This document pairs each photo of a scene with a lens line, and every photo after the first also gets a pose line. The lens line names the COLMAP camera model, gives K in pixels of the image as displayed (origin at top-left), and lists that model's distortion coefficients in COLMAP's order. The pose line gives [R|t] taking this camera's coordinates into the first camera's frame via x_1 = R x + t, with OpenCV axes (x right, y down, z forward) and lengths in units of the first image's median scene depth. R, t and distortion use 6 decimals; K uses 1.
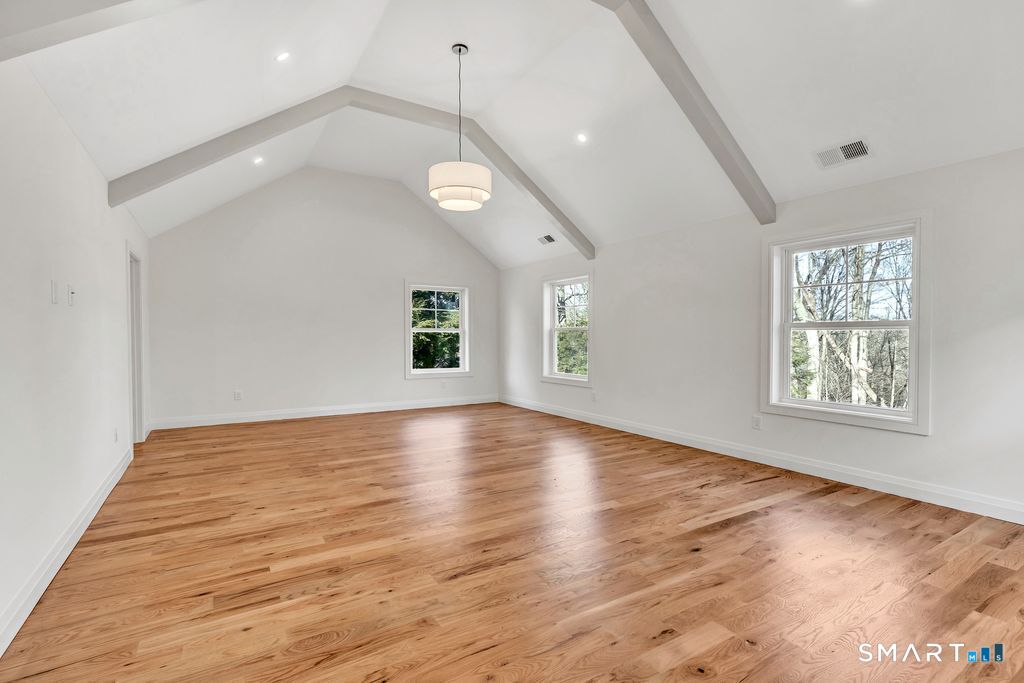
lens RADIAL K [[426.5, 0, 512.0], [0, 426.5, 341.5], [0, 0, 1]] dist [0.000563, 0.000224]
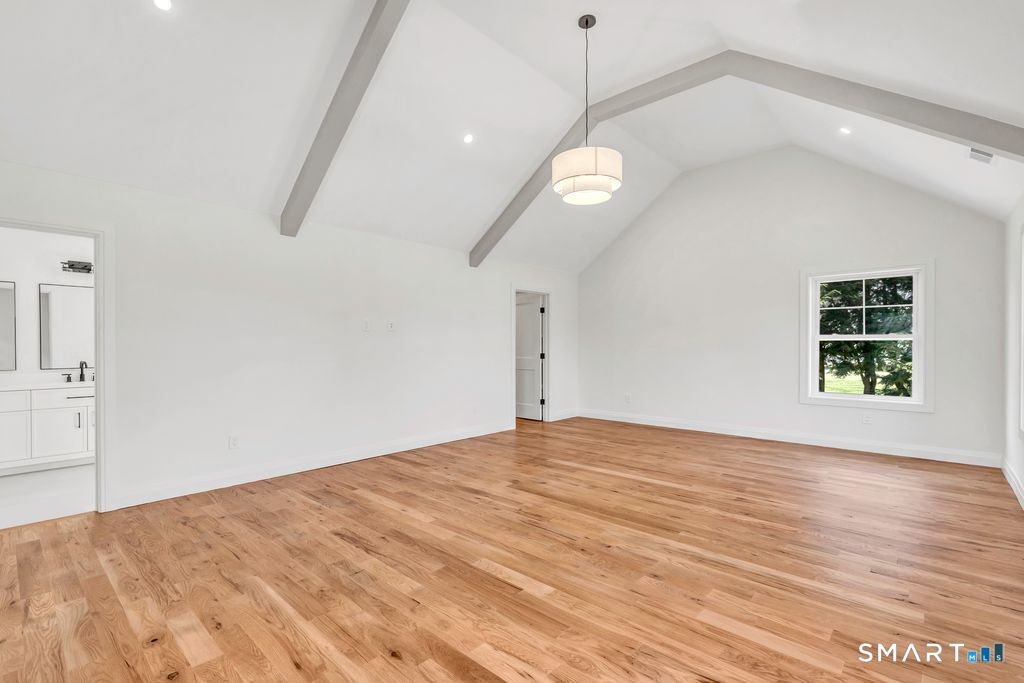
lens RADIAL K [[448.3, 0, 514.0], [0, 448.3, 347.3], [0, 0, 1]] dist [0.000232, 0.000600]
pose [[0.343620, 0.001739, -0.939107, 0.955699], [-0.010246, 0.999946, -0.001897, -0.011630], [0.939053, 0.010273, 0.343619, 0.744941]]
